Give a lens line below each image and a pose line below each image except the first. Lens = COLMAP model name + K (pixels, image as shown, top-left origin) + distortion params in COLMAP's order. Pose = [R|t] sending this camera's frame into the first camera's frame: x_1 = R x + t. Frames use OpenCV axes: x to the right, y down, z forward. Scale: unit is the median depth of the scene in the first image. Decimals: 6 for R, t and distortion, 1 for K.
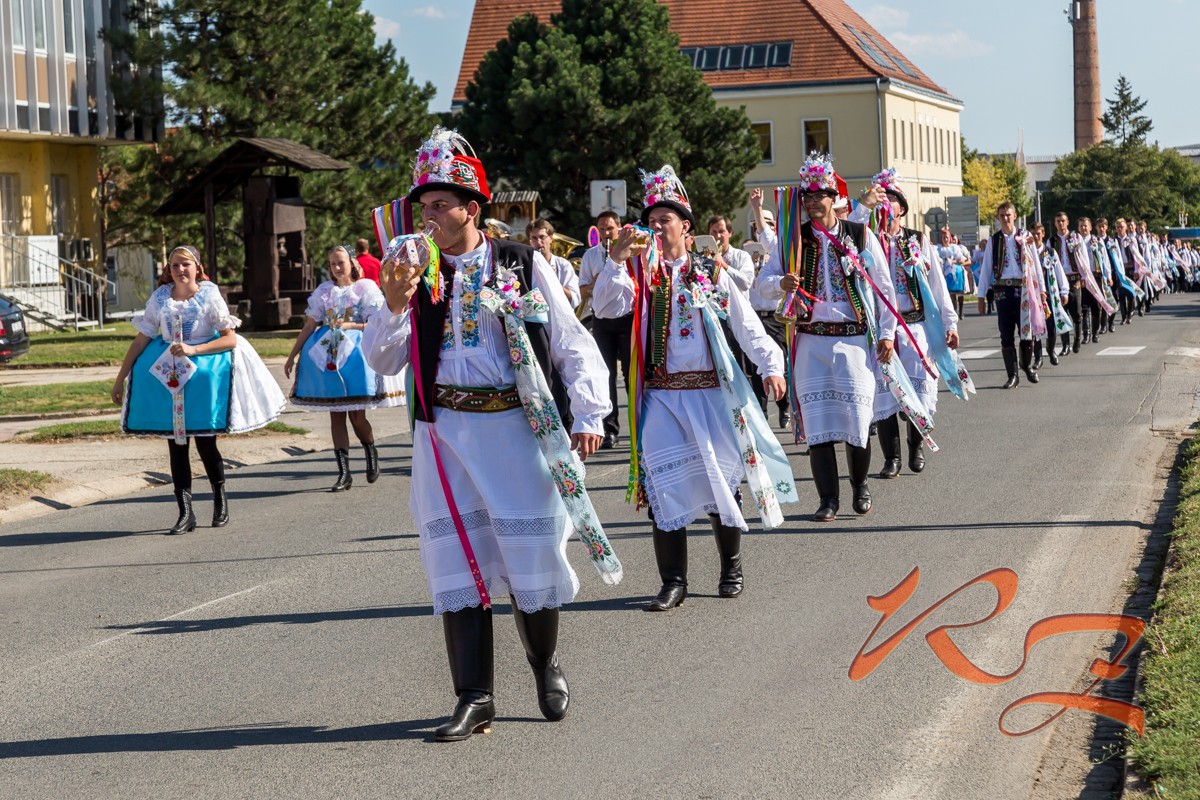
lens RADIAL K [[3656.4, 0, 599.3], [0, 3656.4, 394.6], [0, 0, 1]] dist [0.241380, 0.000000]
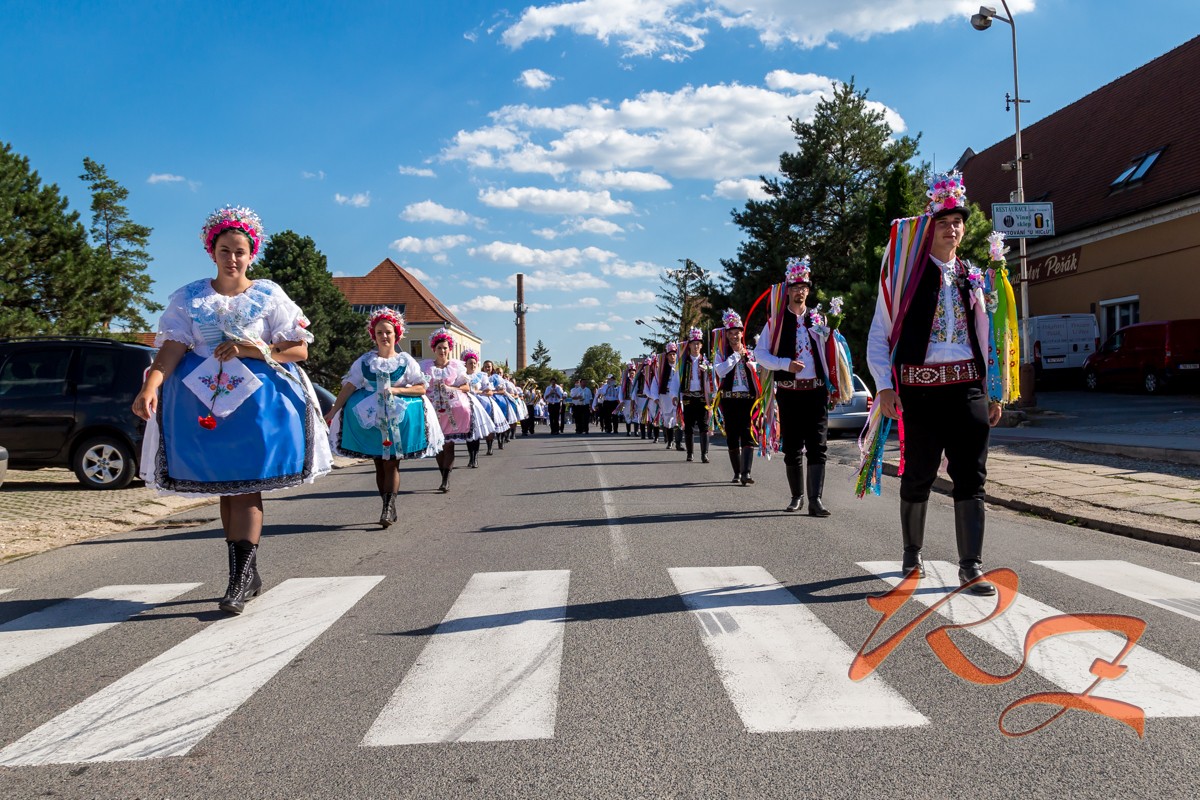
lens RADIAL K [[832.7, 0, 597.5], [0, 832.7, 395.5], [0, 0, 1]] dist [-0.005870, -0.000136]
pose [[0.966907, 0.025054, 0.253897, 0.052651], [-0.009201, 0.997944, -0.063435, -0.016427], [-0.254965, 0.058999, 0.965149, 0.676064]]
